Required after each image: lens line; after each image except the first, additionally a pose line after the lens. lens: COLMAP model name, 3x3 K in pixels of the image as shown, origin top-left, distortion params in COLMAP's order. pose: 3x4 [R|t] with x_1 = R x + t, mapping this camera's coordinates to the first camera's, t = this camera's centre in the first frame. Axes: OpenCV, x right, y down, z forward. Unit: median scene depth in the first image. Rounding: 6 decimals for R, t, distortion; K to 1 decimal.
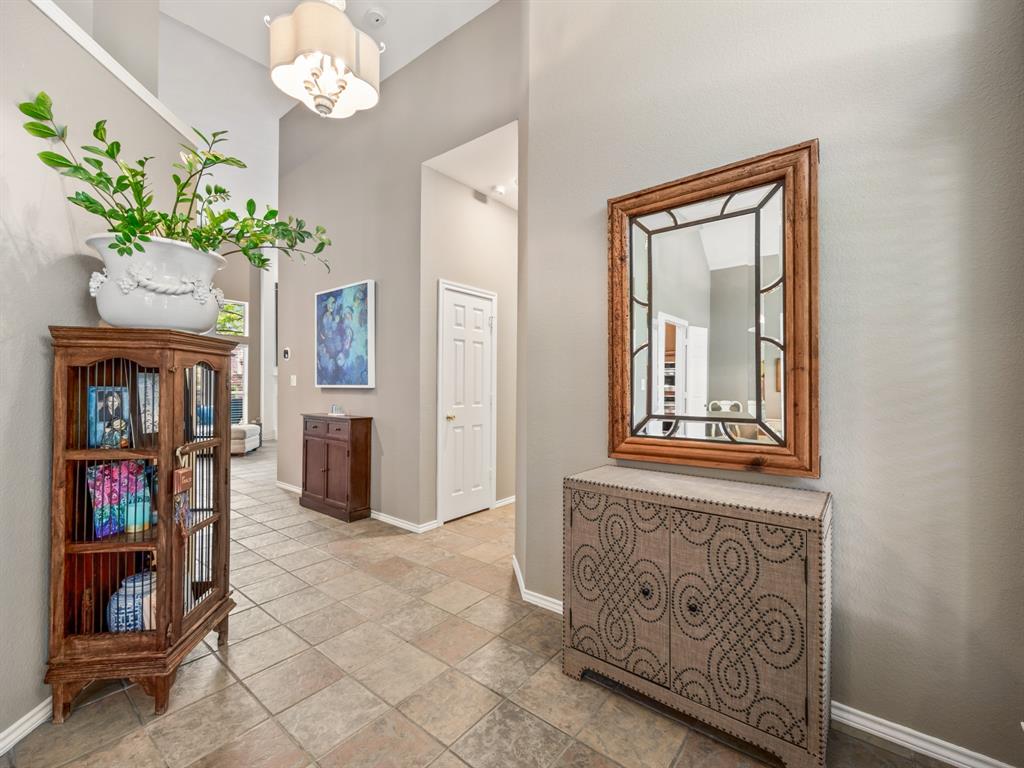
lens RADIAL K [[442.0, 0, 517.9], [0, 442.0, 382.6], [0, 0, 1]] dist [0.000768, -0.000281]
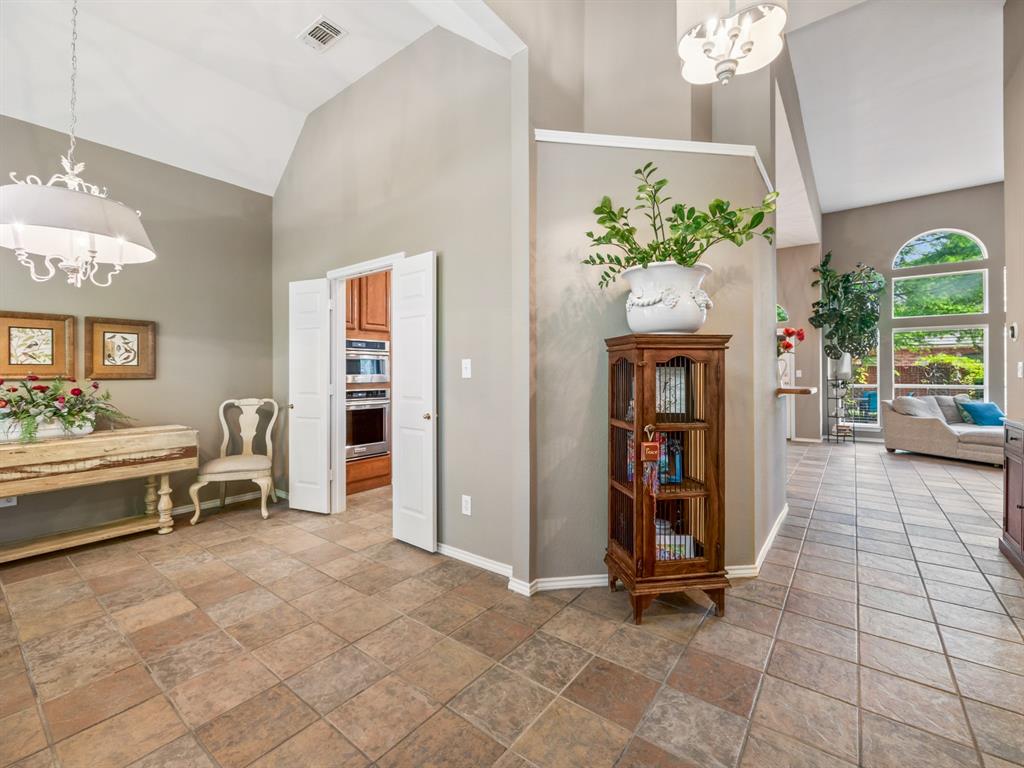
lens RADIAL K [[442.0, 0, 515.9], [0, 442.0, 375.3], [0, 0, 1]] dist [0.000768, -0.000281]
pose [[0.012531, -0.004334, -0.999912, 0.504566], [0.006064, 0.999973, -0.004259, 0.006515], [0.999903, -0.006010, 0.012556, 0.610403]]
